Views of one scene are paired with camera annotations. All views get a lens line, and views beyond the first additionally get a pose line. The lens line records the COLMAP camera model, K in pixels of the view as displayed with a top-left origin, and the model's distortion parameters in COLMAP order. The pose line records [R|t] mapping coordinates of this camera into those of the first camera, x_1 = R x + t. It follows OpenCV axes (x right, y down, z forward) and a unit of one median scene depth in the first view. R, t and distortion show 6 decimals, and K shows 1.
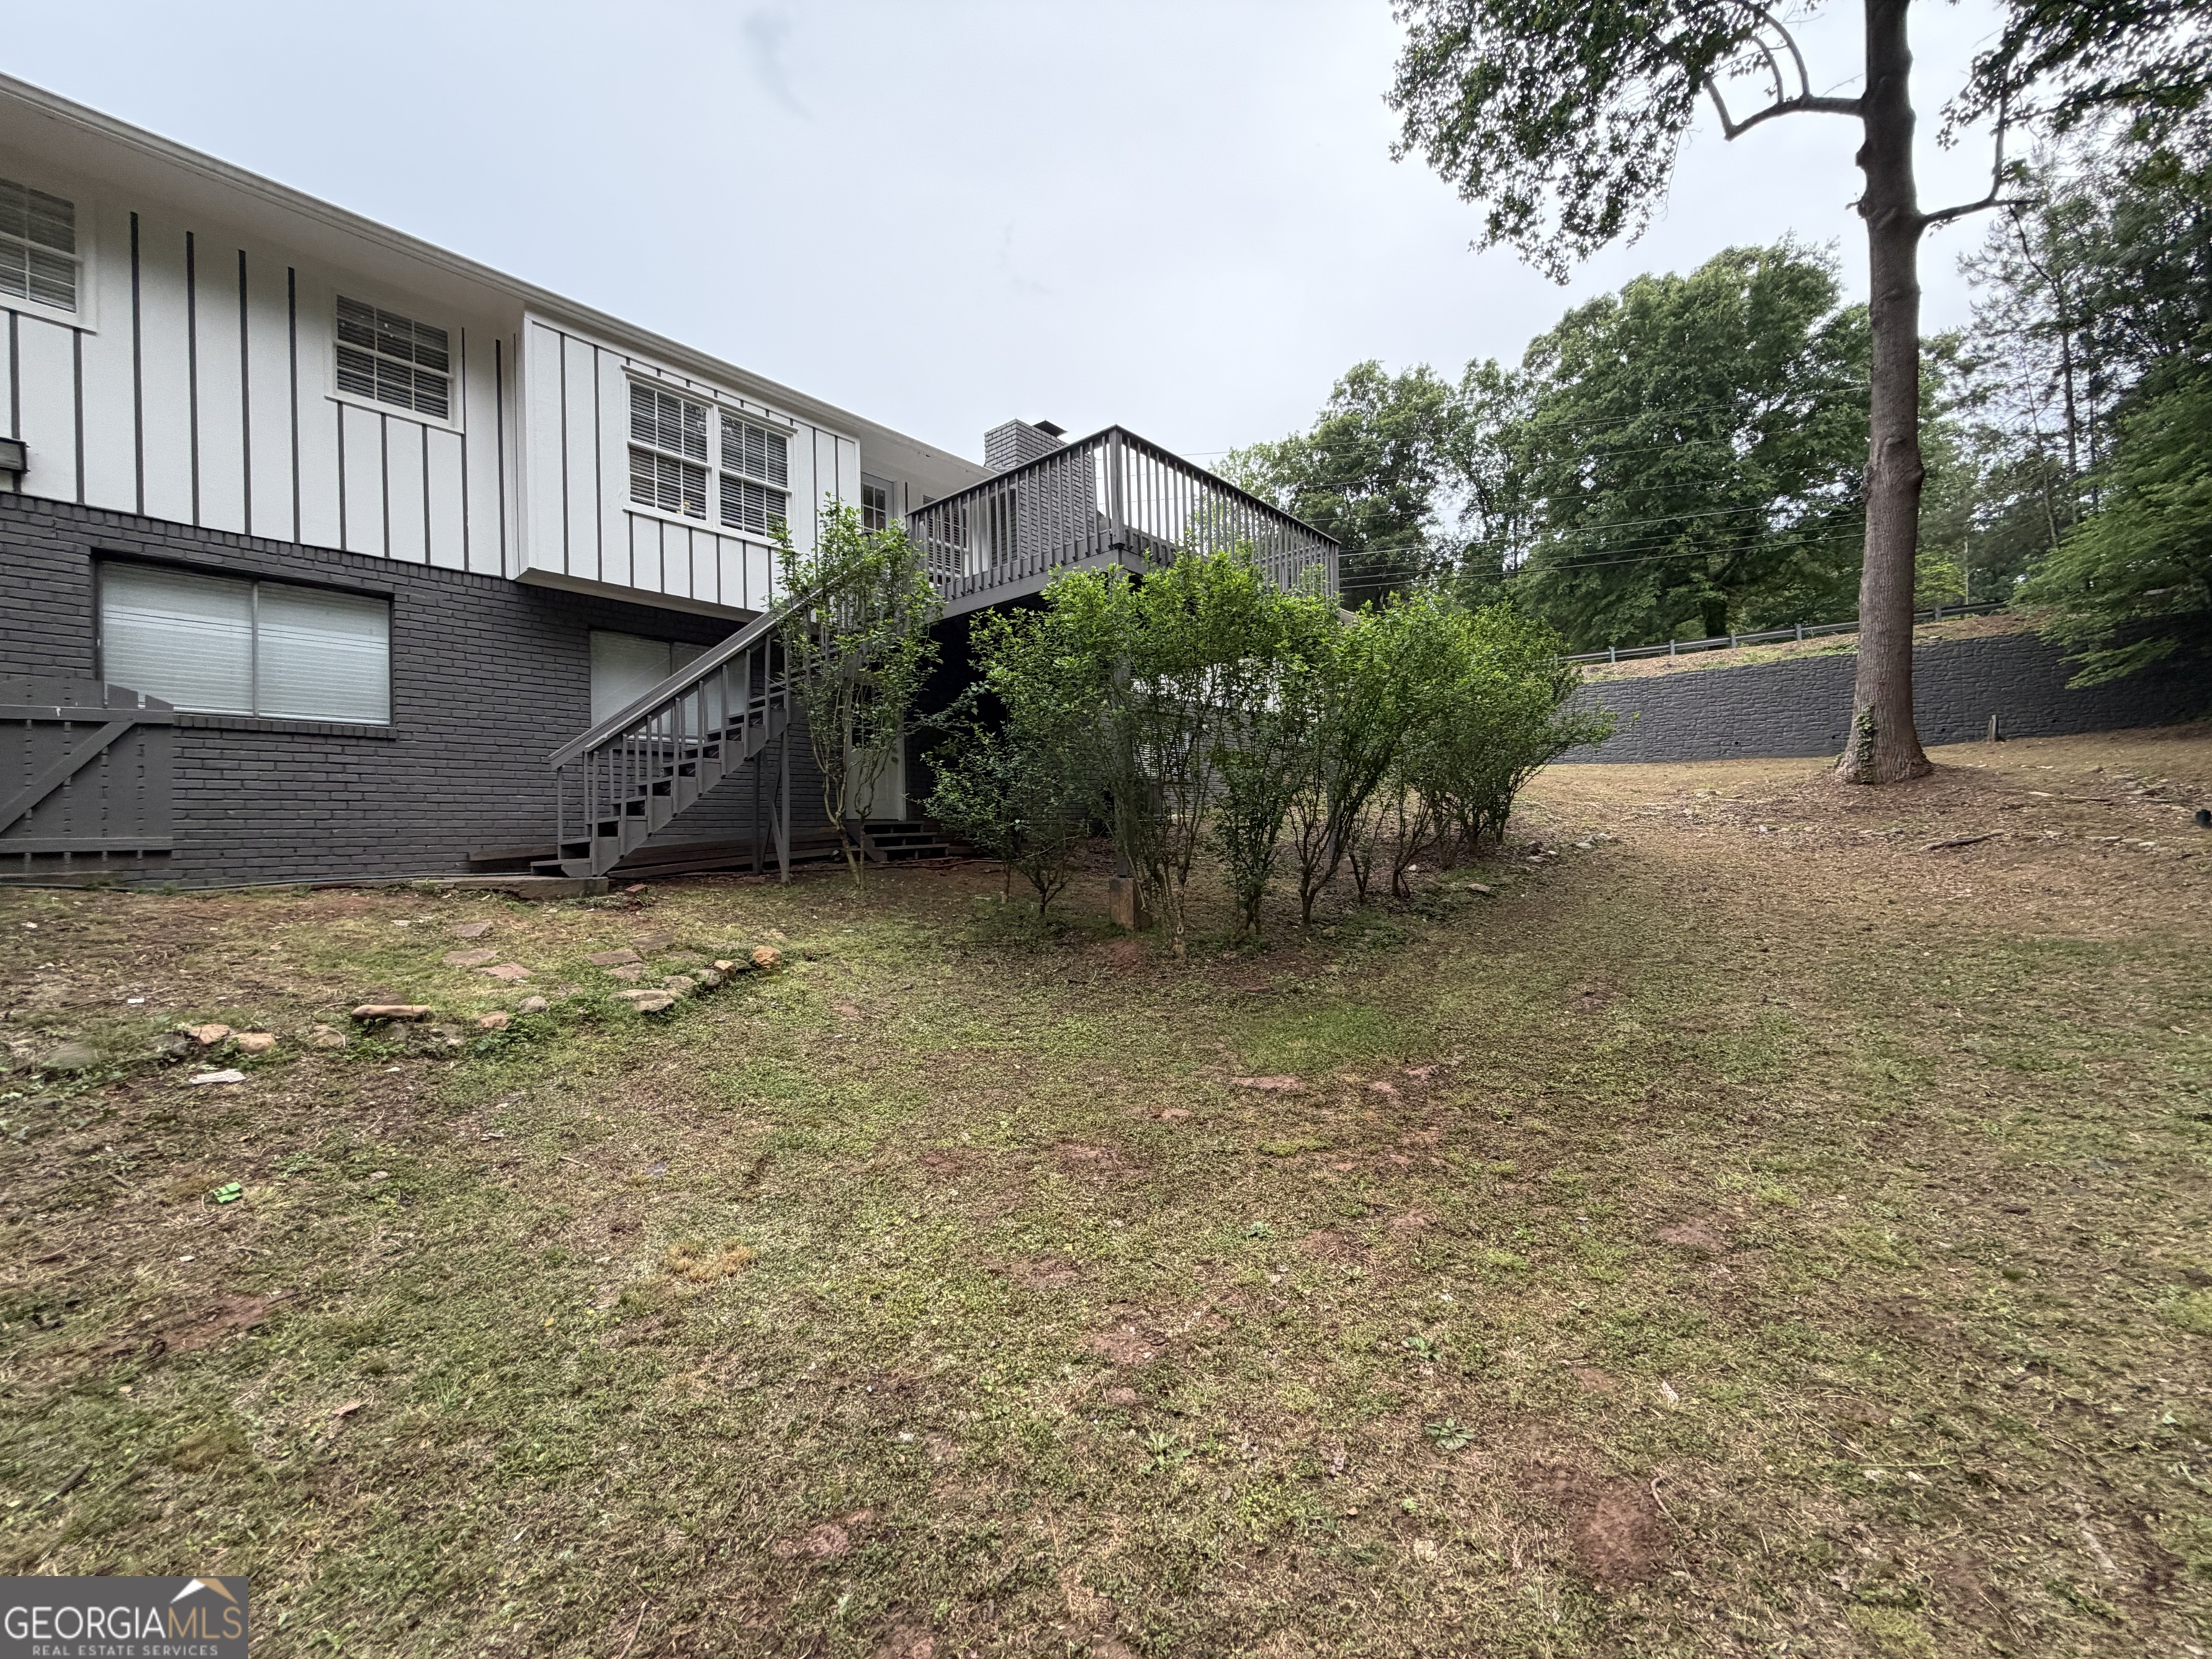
lens RADIAL K [[883.2, 0, 1099.5], [0, 883.2, 831.0], [0, 0, 1]] dist [0.001307, -0.000113]
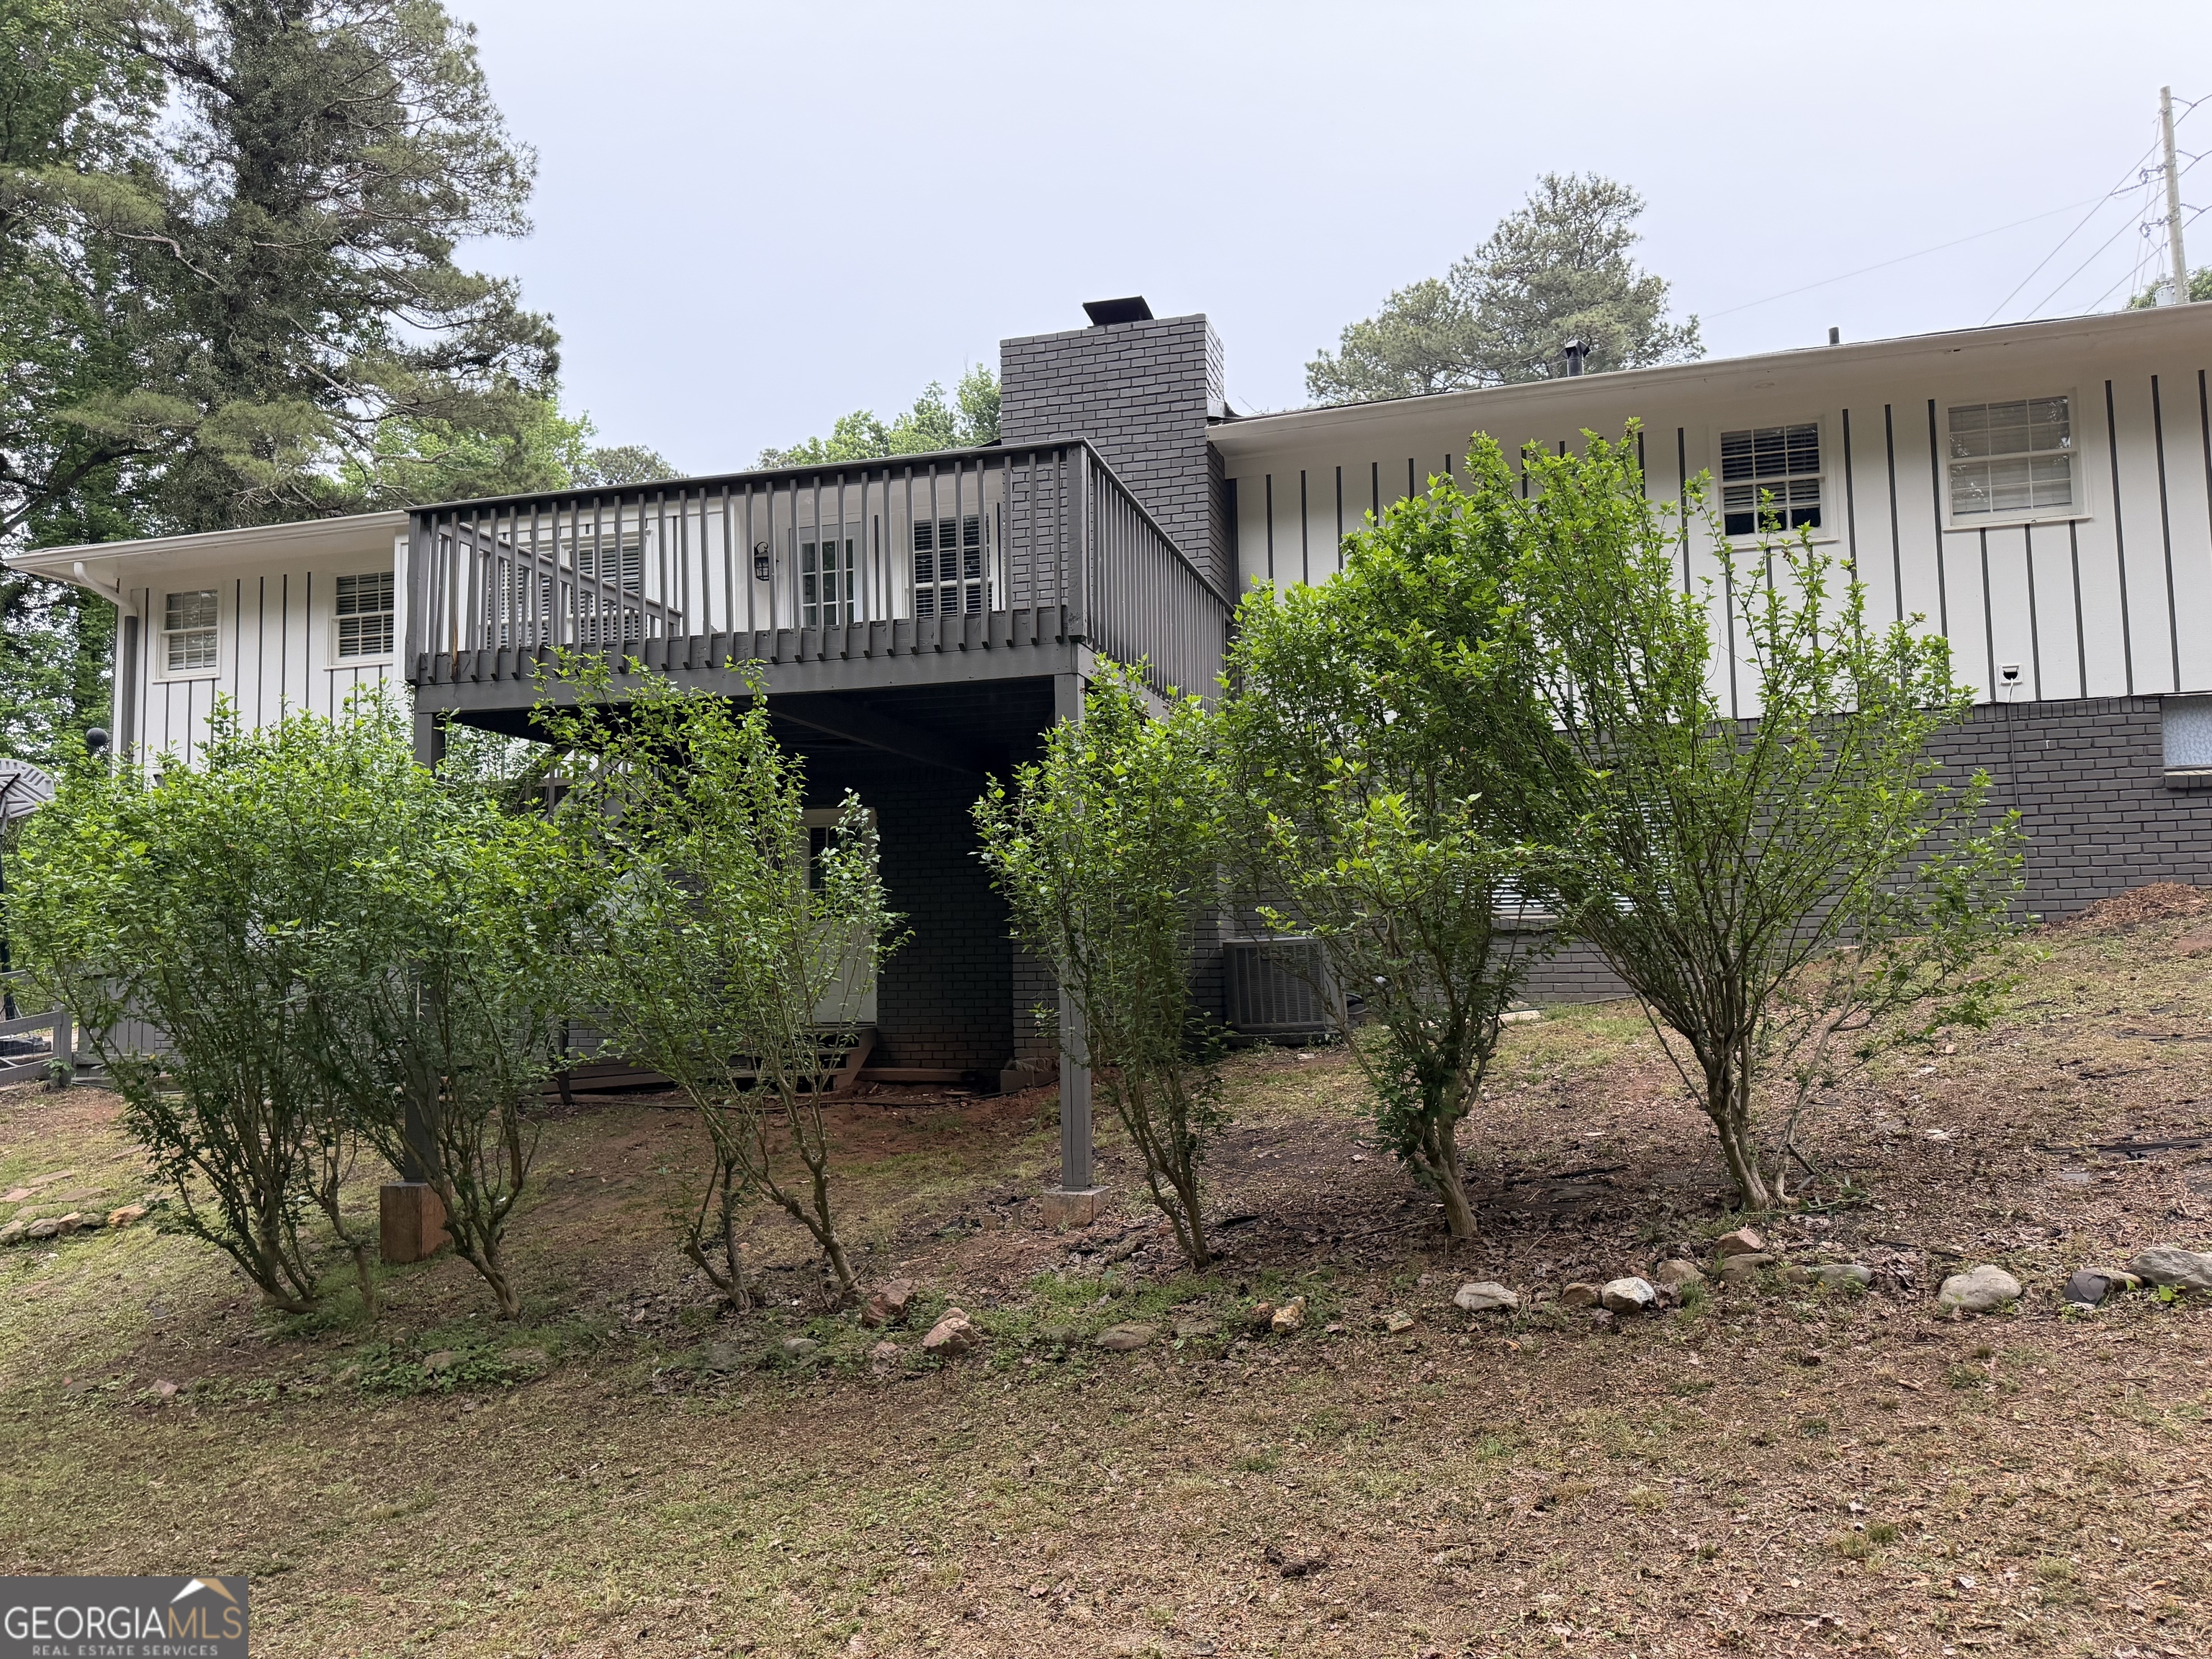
lens RADIAL K [[1574.6, 0, 1106.0], [0, 1574.6, 829.5], [0, 0, 1]] dist [0.031465, -0.029066]
pose [[0.418936, -0.050814, -0.906593, 1.698491], [0.017760, 0.998700, -0.047770, -0.183918], [0.907842, 0.003911, 0.419294, 1.231550]]
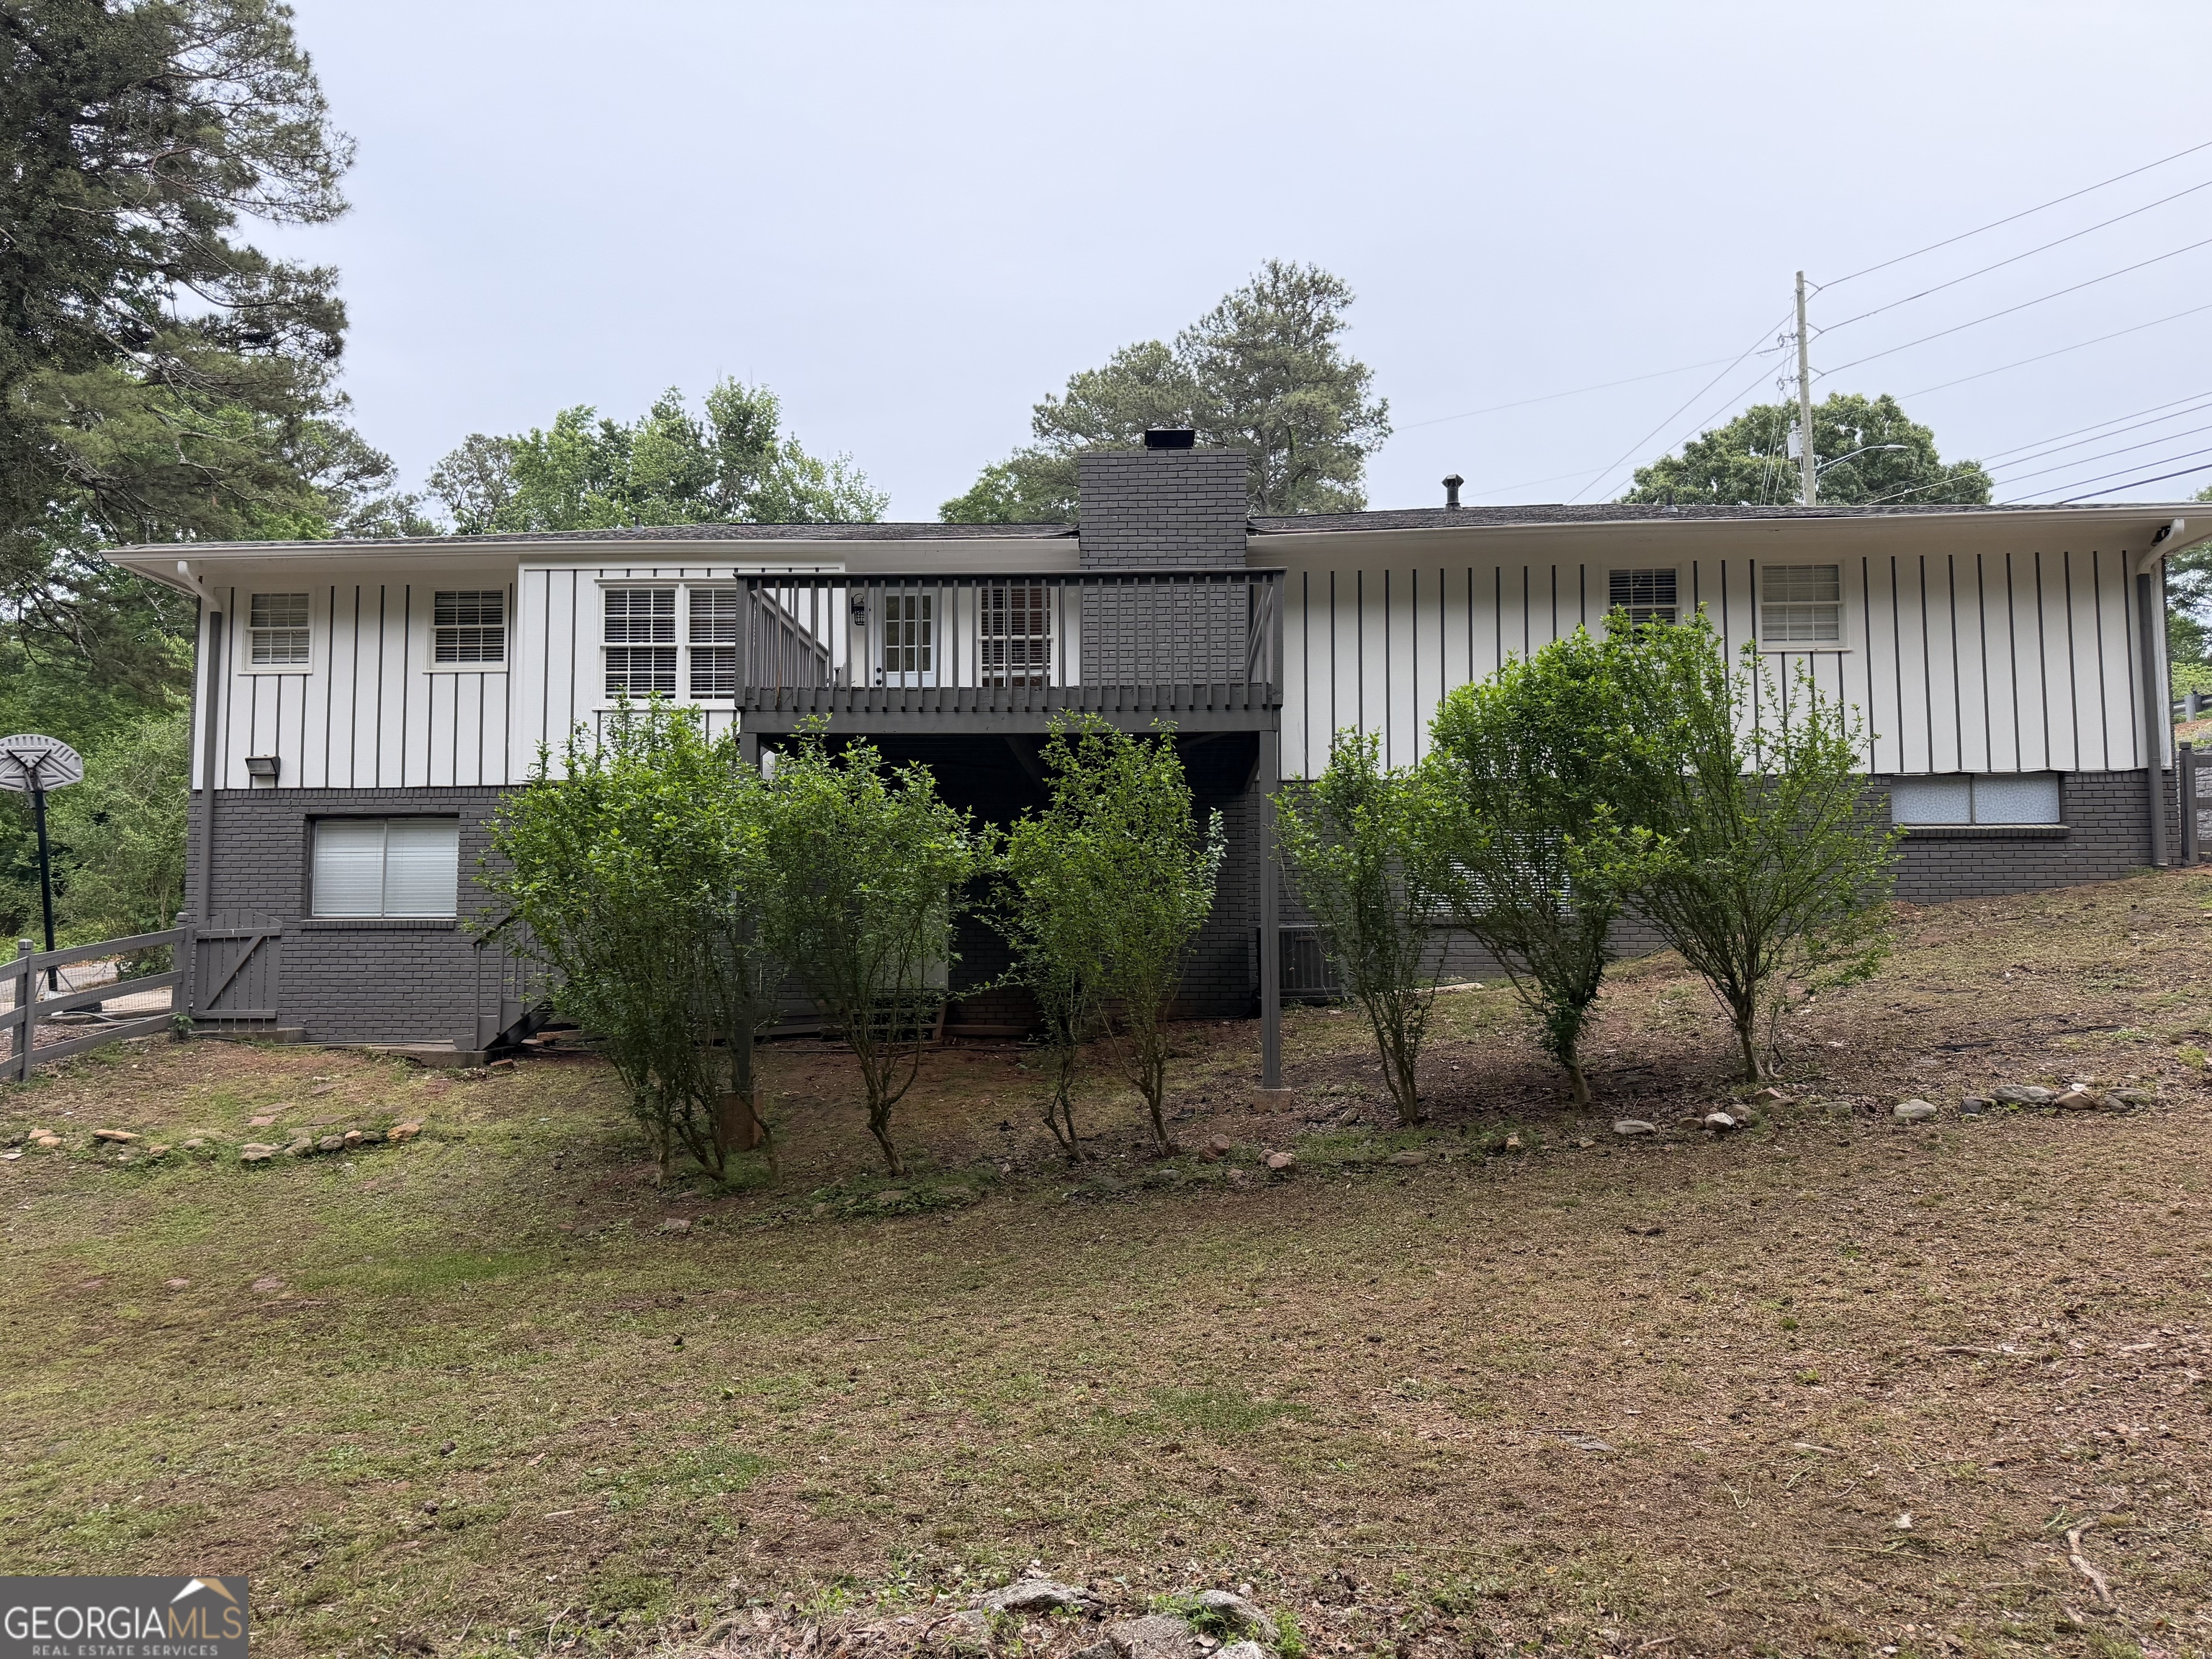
lens RADIAL K [[1574.6, 0, 1089.5], [0, 1574.6, 845.7], [0, 0, 1]] dist [0.029975, -0.025626]
pose [[0.604918, -0.032904, -0.795608, 1.862652], [-0.007386, 0.998871, -0.046926, -0.148627], [0.796254, 0.034263, 0.603992, 0.427684]]
